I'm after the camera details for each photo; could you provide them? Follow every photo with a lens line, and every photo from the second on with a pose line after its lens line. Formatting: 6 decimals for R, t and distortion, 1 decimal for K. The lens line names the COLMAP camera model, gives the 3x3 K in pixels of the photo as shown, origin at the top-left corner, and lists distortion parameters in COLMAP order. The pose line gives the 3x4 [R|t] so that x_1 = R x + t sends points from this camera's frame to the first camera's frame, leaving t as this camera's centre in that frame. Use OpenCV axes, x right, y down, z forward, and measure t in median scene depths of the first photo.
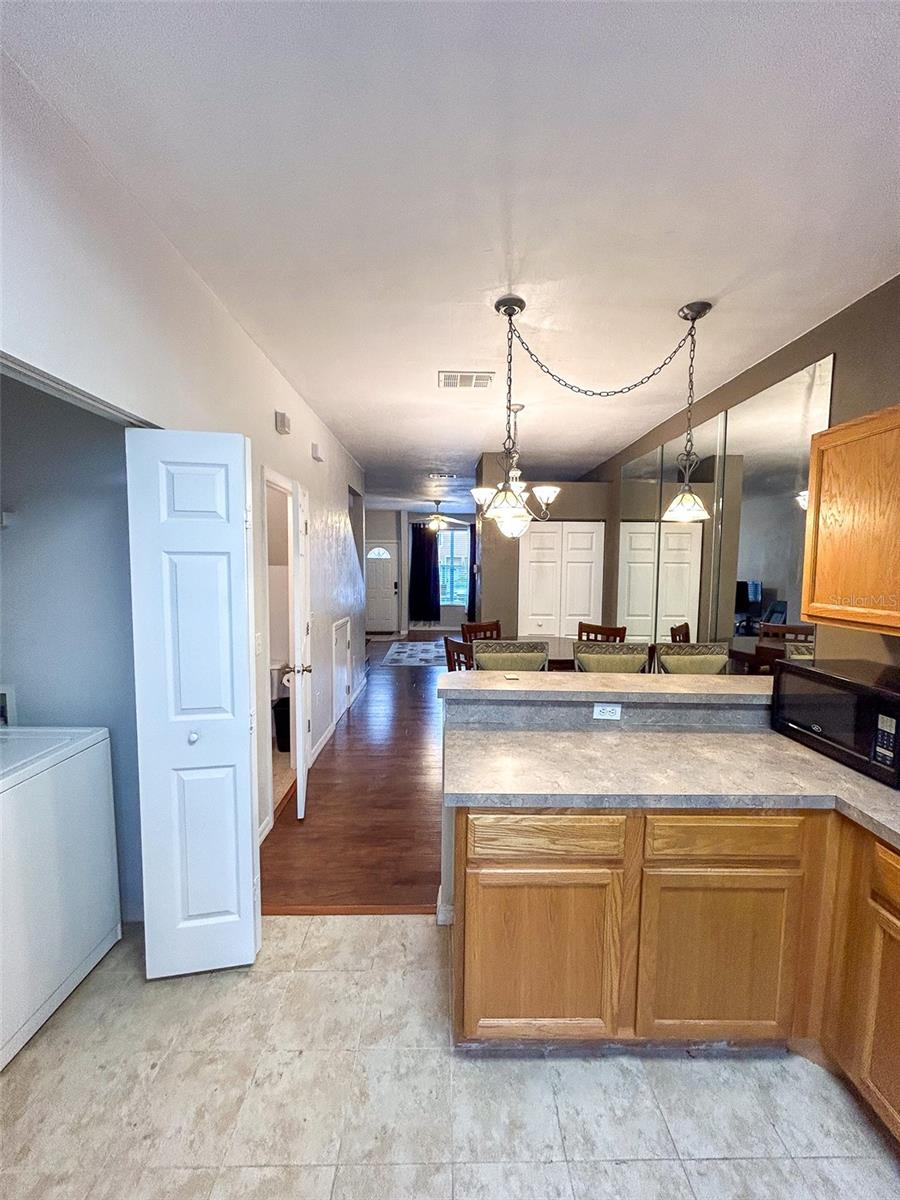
lens RADIAL K [[482.3, 0, 452.1], [0, 482.3, 600.1], [0, 0, 1]] dist [-0.000043, 0.000339]
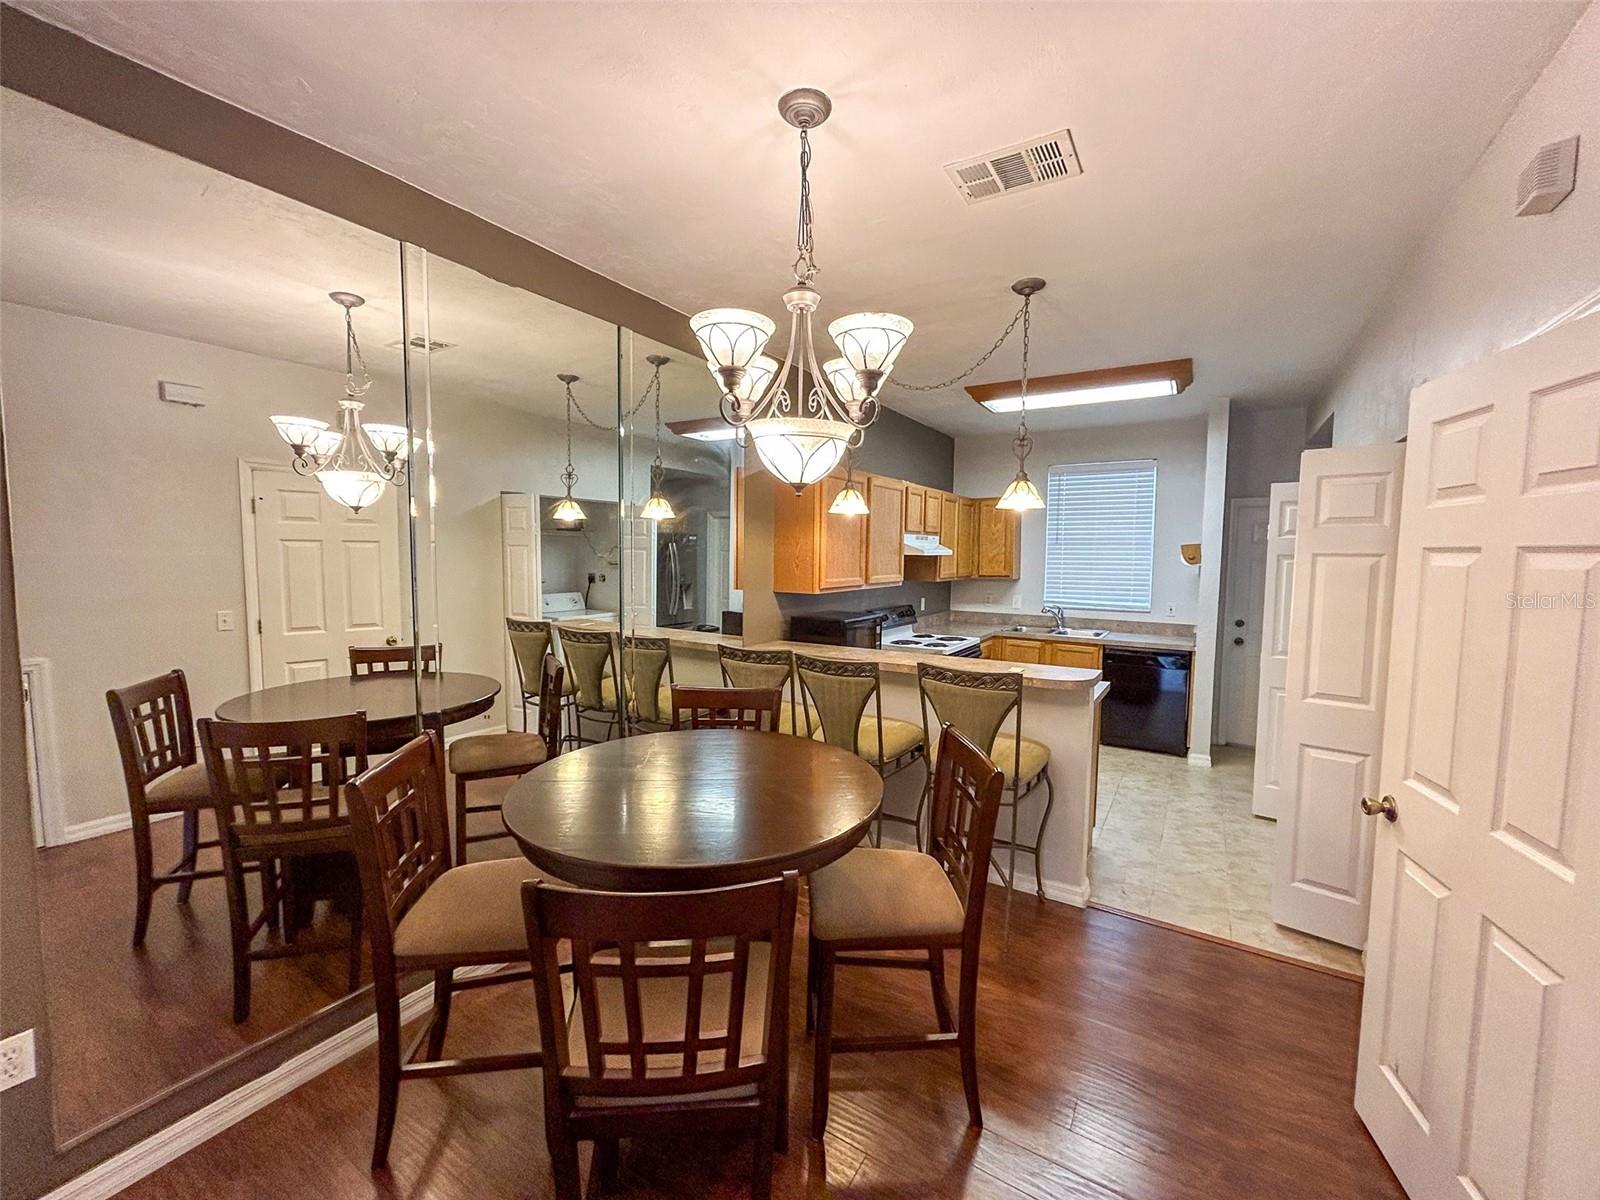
lens RADIAL K [[642.2, 0, 800.9], [0, 642.2, 597.1], [0, 0, 1]] dist [-0.019373, 0.013475]
pose [[-0.835175, -0.058711, 0.546842, -0.276760], [0.021889, 0.989950, 0.139716, -0.233167], [-0.549549, 0.128657, -0.825496, 2.877760]]
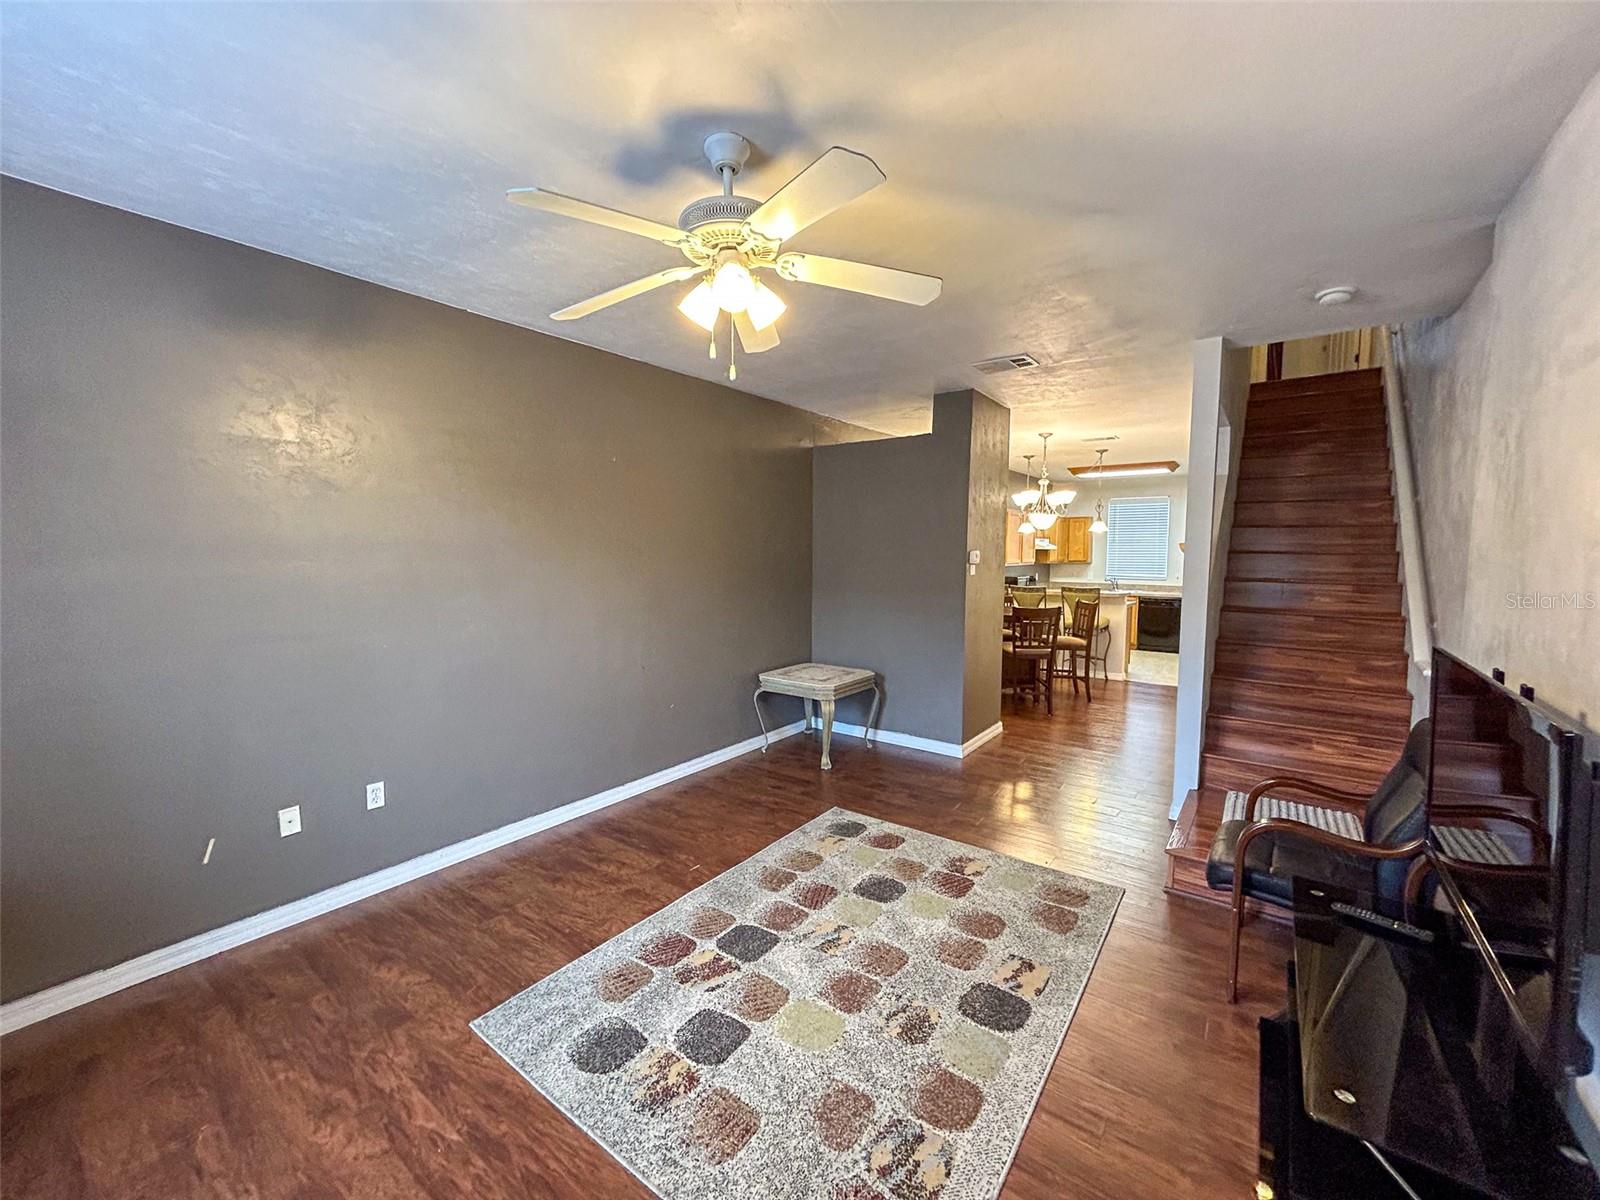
lens RADIAL K [[642.2, 0, 800.9], [0, 642.2, 597.1], [0, 0, 1]] dist [-0.019373, 0.013475]
pose [[-0.791580, -0.061476, 0.607965, -0.912372], [0.031851, 0.989423, 0.141519, -0.454051], [-0.610235, 0.131387, -0.781249, 5.917526]]
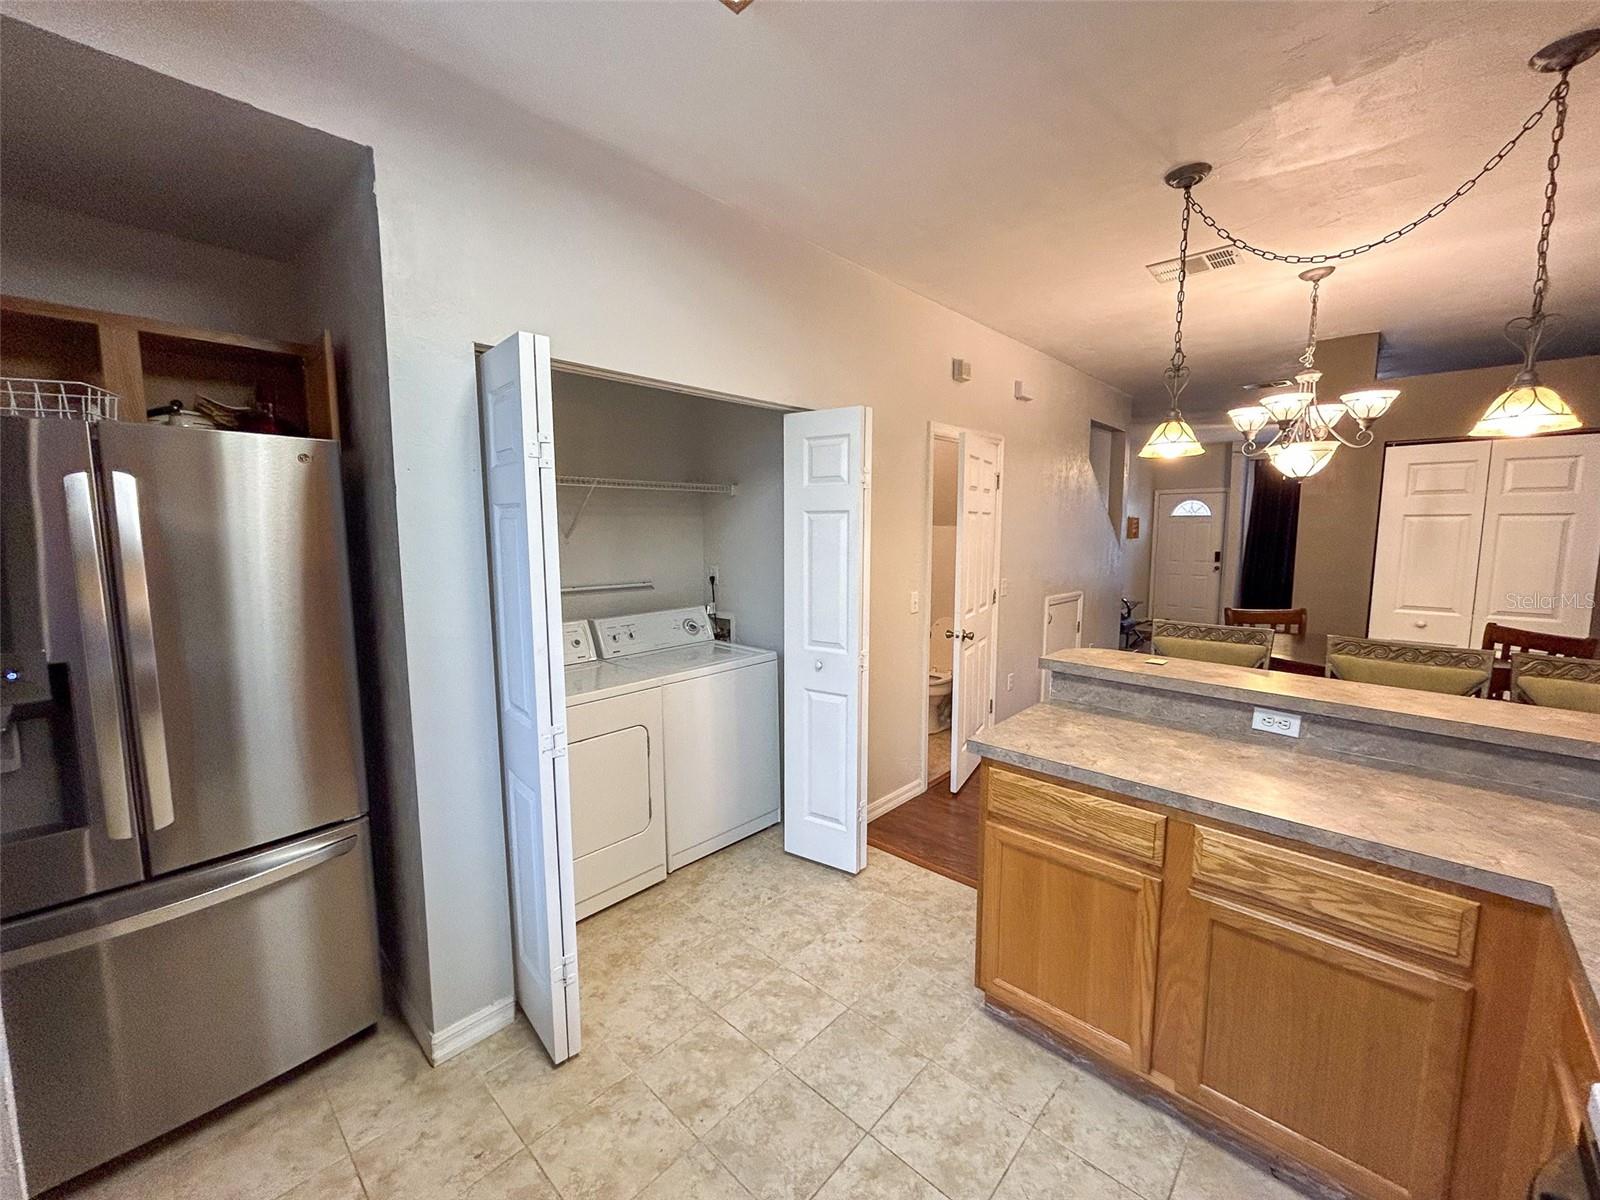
lens RADIAL K [[643.1, 0, 801.1], [0, 643.1, 595.2], [0, 0, 1]] dist [-0.000043, 0.000339]
pose [[0.721553, 0.064857, -0.689315, 0.515190], [-0.044382, 0.997888, 0.047434, 0.034663], [0.690935, -0.003633, 0.722908, -0.186199]]
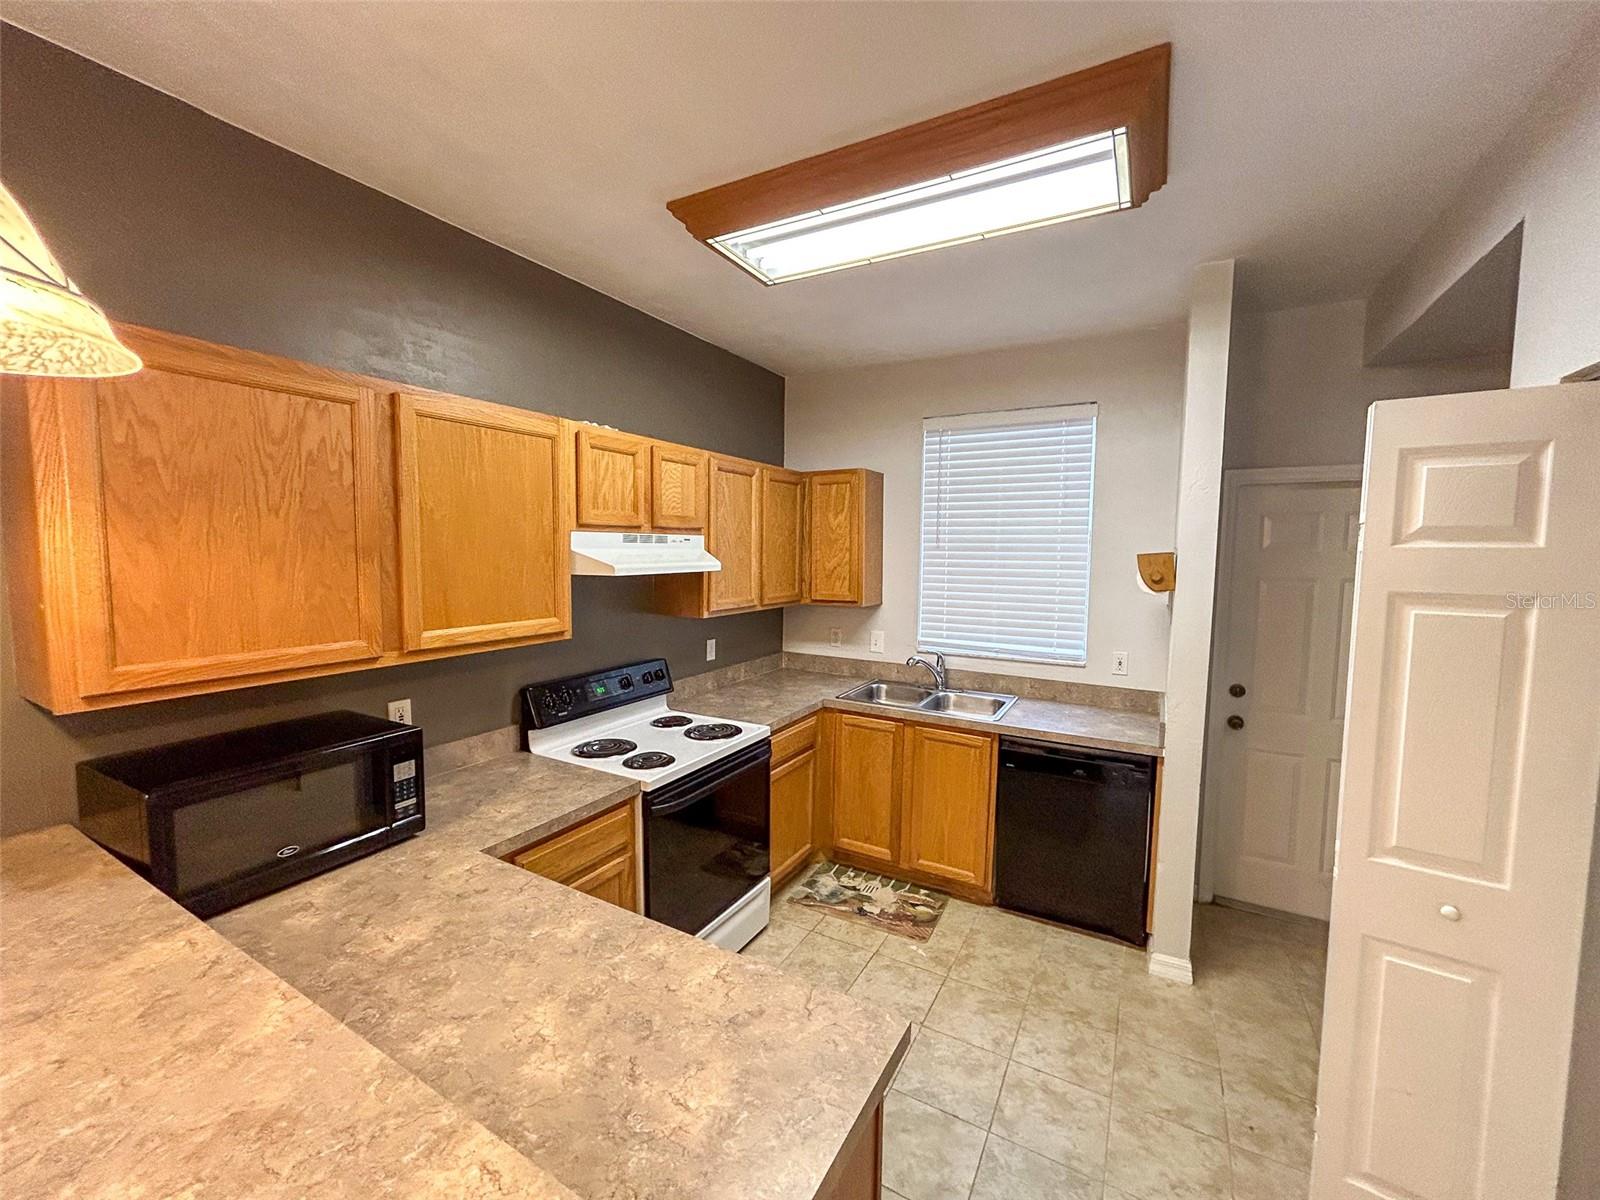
lens RADIAL K [[642.2, 0, 800.9], [0, 642.2, 597.1], [0, 0, 1]] dist [-0.019373, 0.013475]
pose [[-0.863398, -0.062232, 0.500671, -0.197436], [0.015049, 0.988745, 0.148849, -0.165369], [-0.504299, 0.136051, -0.852744, 1.290551]]
